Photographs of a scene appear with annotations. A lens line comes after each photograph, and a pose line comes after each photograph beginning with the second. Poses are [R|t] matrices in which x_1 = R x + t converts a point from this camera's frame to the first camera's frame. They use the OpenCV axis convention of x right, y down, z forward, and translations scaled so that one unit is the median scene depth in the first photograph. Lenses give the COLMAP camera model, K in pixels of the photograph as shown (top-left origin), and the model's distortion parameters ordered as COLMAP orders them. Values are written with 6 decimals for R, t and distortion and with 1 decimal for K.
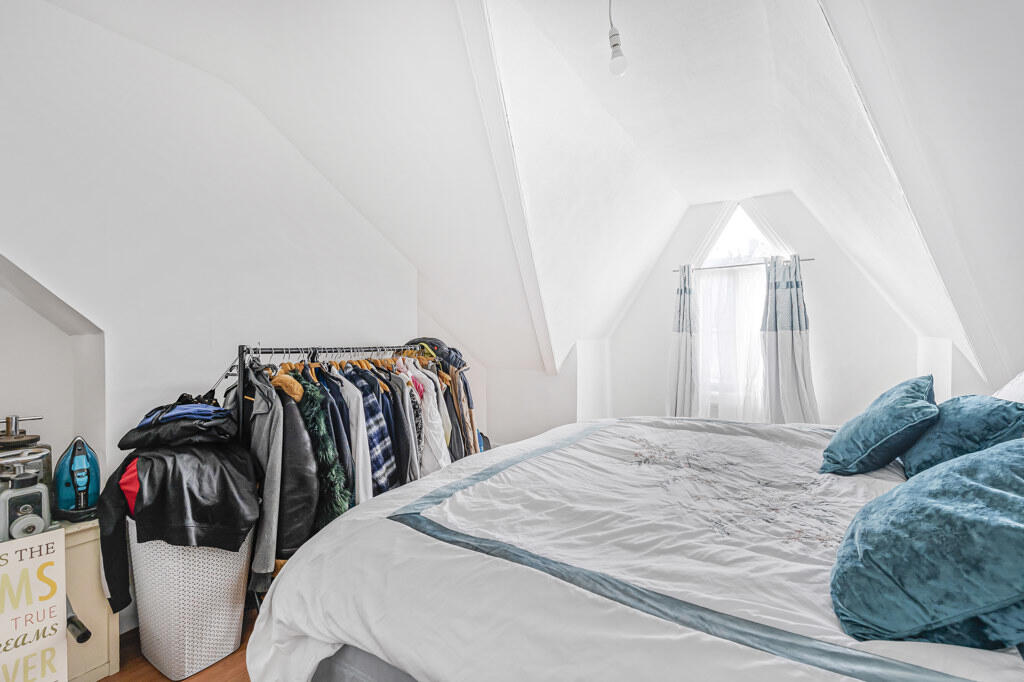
lens RADIAL K [[462.4, 0, 514.1], [0, 462.4, 340.2], [0, 0, 1]] dist [0.001736, -0.000022]
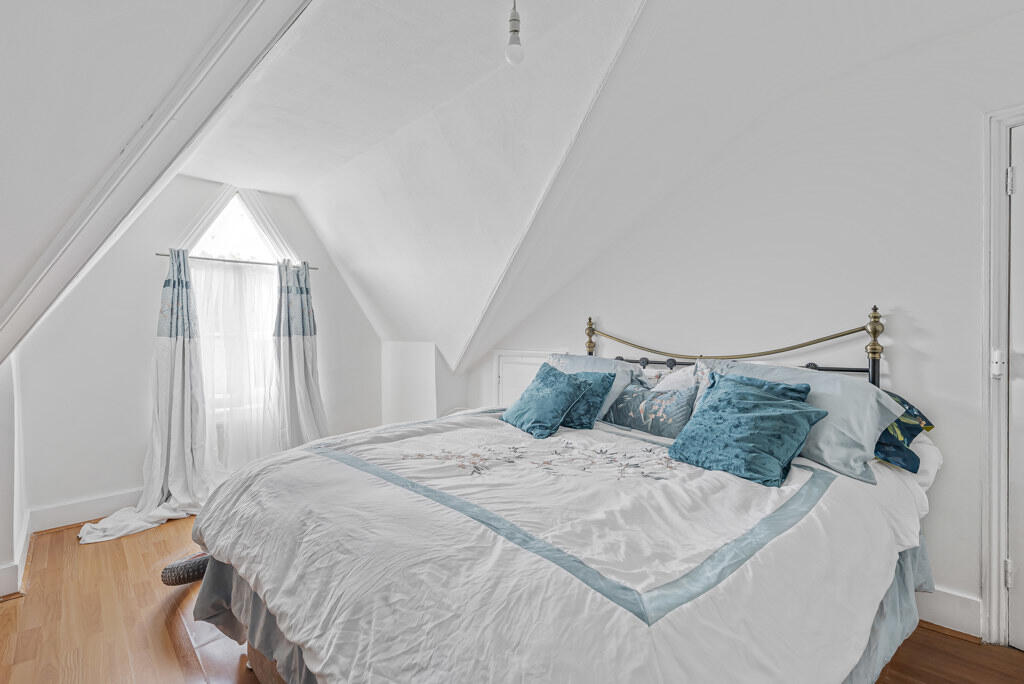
lens RADIAL K [[462.4, 0, 514.1], [0, 462.4, 341.2], [0, 0, 1]] dist [0.001736, -0.000022]
pose [[0.247070, -0.002425, 0.968995, -0.266646], [0.016568, 0.999861, -0.001723, 0.000543], [-0.968856, 0.016480, 0.247076, 0.294444]]
